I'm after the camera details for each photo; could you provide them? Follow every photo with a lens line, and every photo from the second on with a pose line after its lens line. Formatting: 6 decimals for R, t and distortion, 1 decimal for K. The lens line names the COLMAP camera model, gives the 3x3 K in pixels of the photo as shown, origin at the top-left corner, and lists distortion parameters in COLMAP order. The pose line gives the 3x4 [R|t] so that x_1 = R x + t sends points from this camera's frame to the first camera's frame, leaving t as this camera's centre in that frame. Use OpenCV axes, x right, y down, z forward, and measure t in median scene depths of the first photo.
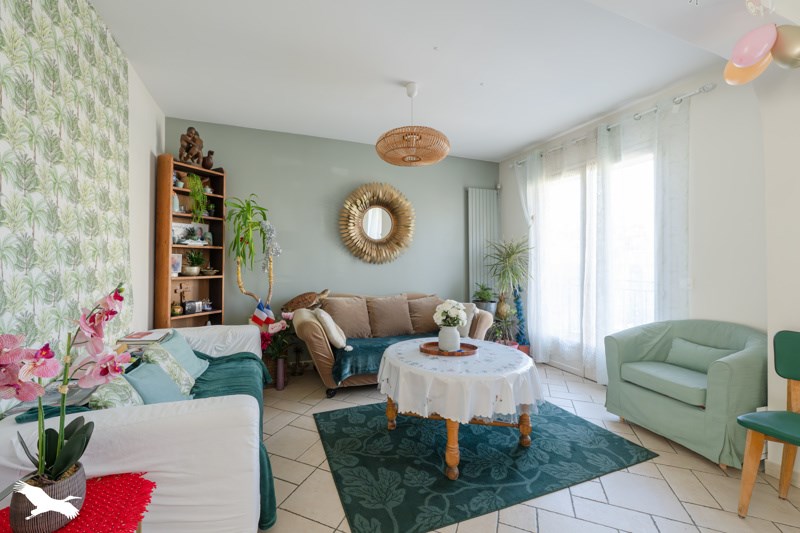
lens RADIAL K [[308.6, 0, 397.5], [0, 308.6, 258.5], [0, 0, 1]] dist [0.000649, 0.000001]
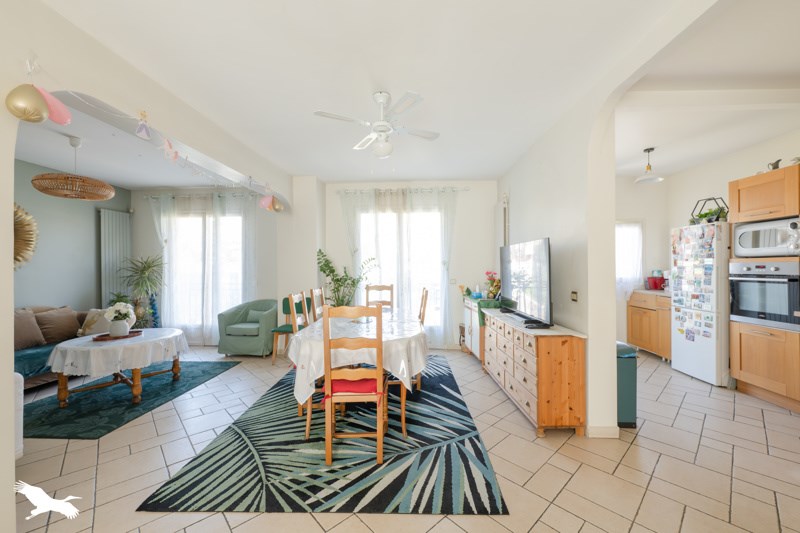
lens RADIAL K [[316.9, 0, 400.0], [0, 316.9, 266.5], [0, 0, 1]] dist [-0.001900, -0.000469]
pose [[0.420994, -0.002551, 0.907060, -0.486018], [-0.005474, 0.999971, 0.005353, -0.040689], [-0.907047, -0.007219, 0.420968, -0.647808]]
